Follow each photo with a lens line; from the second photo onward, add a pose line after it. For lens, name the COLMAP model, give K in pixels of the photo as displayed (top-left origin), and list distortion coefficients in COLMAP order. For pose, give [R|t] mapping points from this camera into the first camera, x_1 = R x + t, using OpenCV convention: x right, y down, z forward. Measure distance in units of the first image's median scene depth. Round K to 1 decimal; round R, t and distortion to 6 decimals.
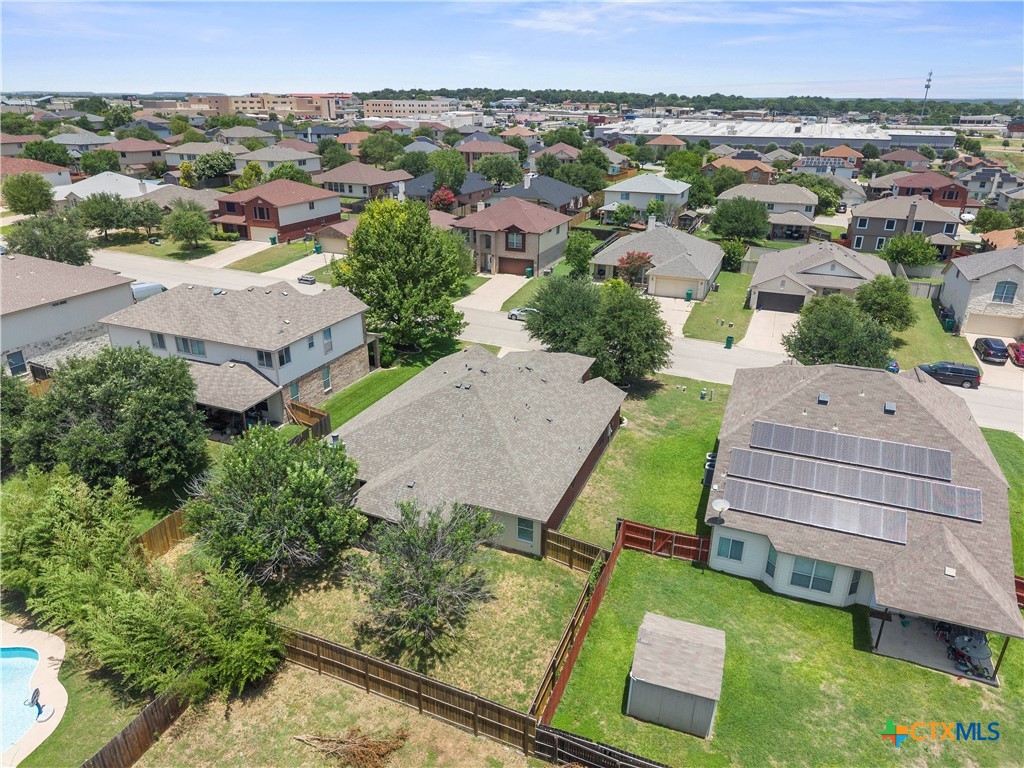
lens RADIAL K [[685.5, 0, 510.6], [0, 685.5, 387.7], [0, 0, 1]] dist [0.031574, -0.031255]
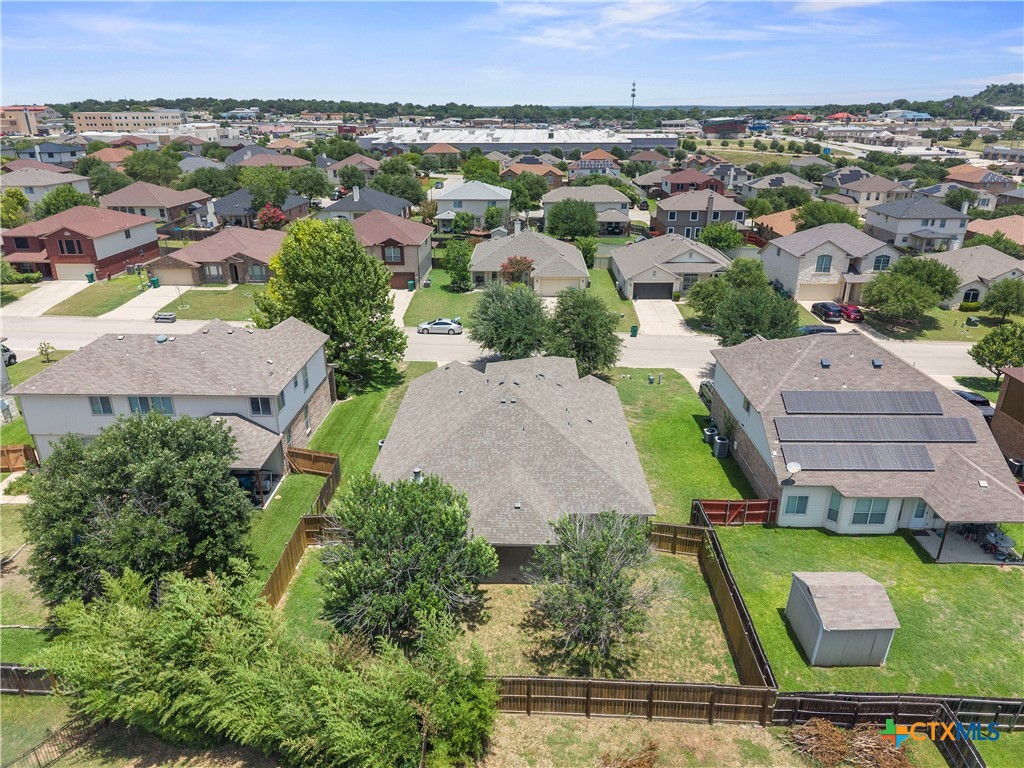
lens RADIAL K [[685.5, 0, 510.6], [0, 685.5, 387.7], [0, 0, 1]] dist [0.031574, -0.031255]
pose [[0.934314, -0.143446, 0.326313, -0.184925], [0.147225, 0.989015, 0.013226, -0.016003], [-0.324625, 0.035685, 0.945169, 0.031974]]
